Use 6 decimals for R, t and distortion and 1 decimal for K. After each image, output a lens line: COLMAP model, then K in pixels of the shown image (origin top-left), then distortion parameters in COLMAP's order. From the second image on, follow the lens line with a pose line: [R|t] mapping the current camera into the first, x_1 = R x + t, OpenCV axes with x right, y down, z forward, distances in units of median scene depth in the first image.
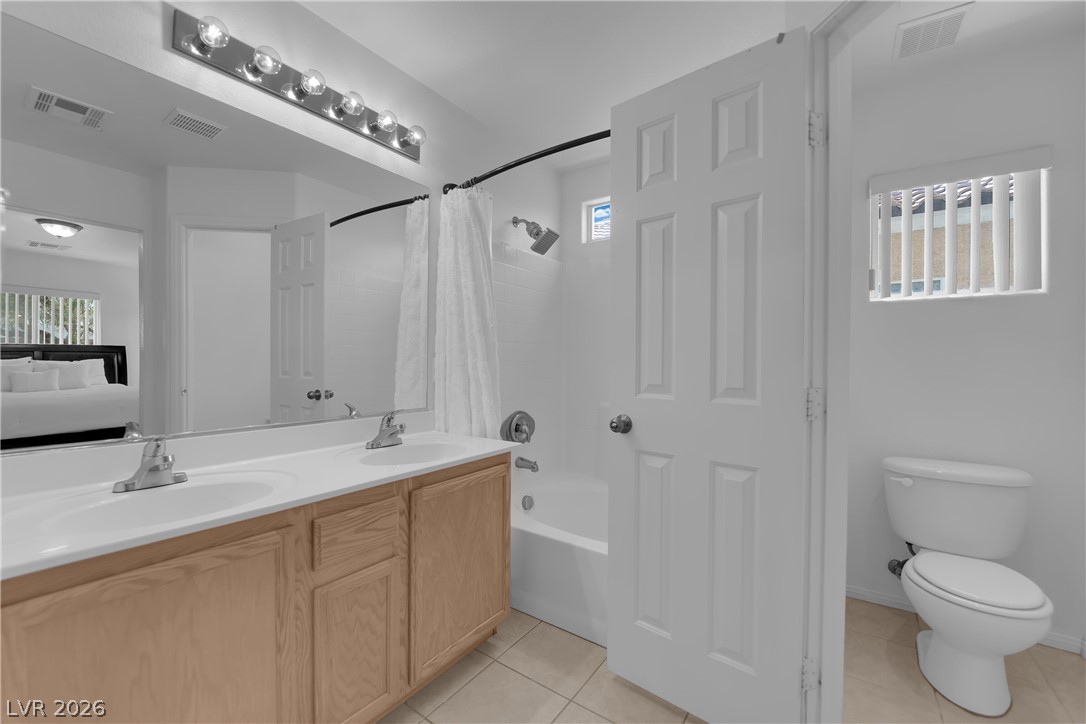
lens RADIAL K [[438.1, 0, 538.7], [0, 438.1, 363.7], [0, 0, 1]] dist [-0.011154, -0.003247]
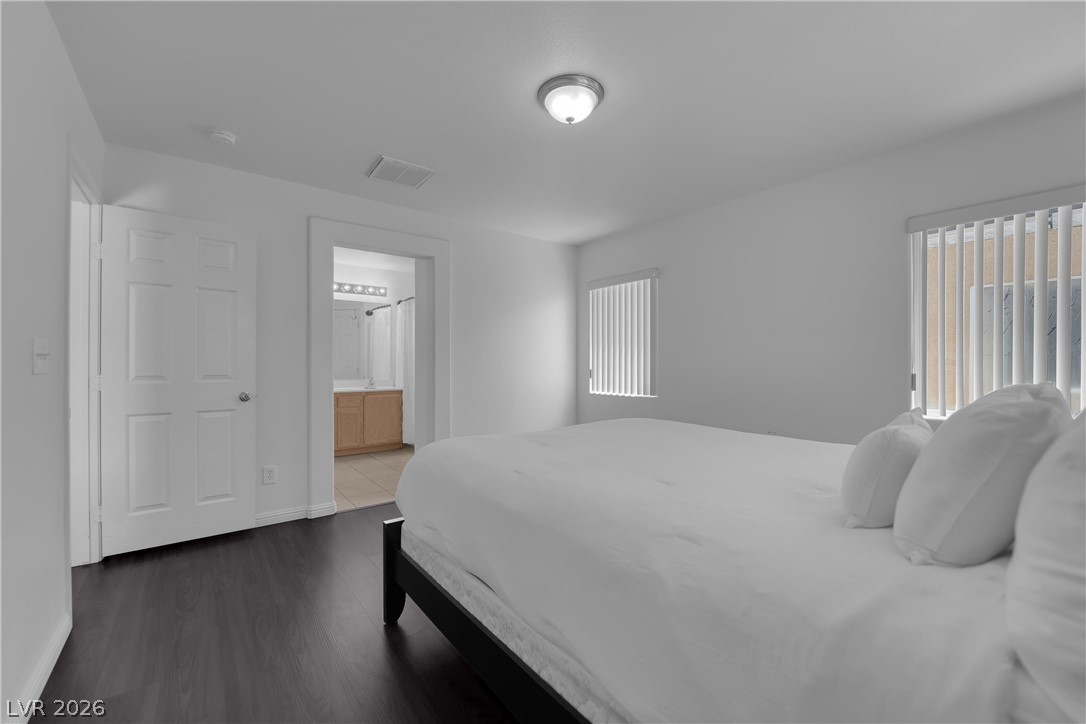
lens RADIAL K [[438.1, 0, 538.7], [0, 438.1, 363.7], [0, 0, 1]] dist [-0.011154, -0.003247]
pose [[0.963194, -0.003988, -0.268776, 1.710201], [0.003222, 0.999989, -0.003290, 0.013693], [0.268787, 0.002303, 0.963197, -1.781968]]
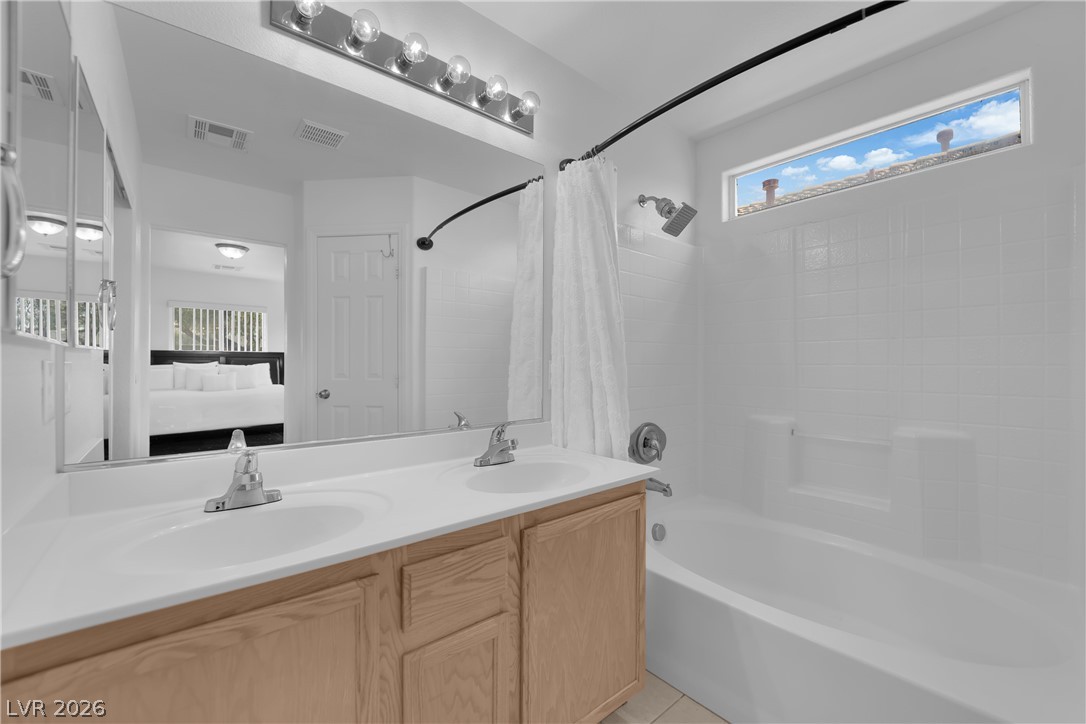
lens RADIAL K [[450.9, 0, 540.0], [0, 450.9, 362.0], [0, 0, 1]] dist [-0.013359, -0.000416]
pose [[0.967782, -0.005152, -0.251735, -0.041816], [0.002573, 0.999941, -0.010572, -0.001572], [0.251775, 0.009584, 0.967738, 0.162434]]
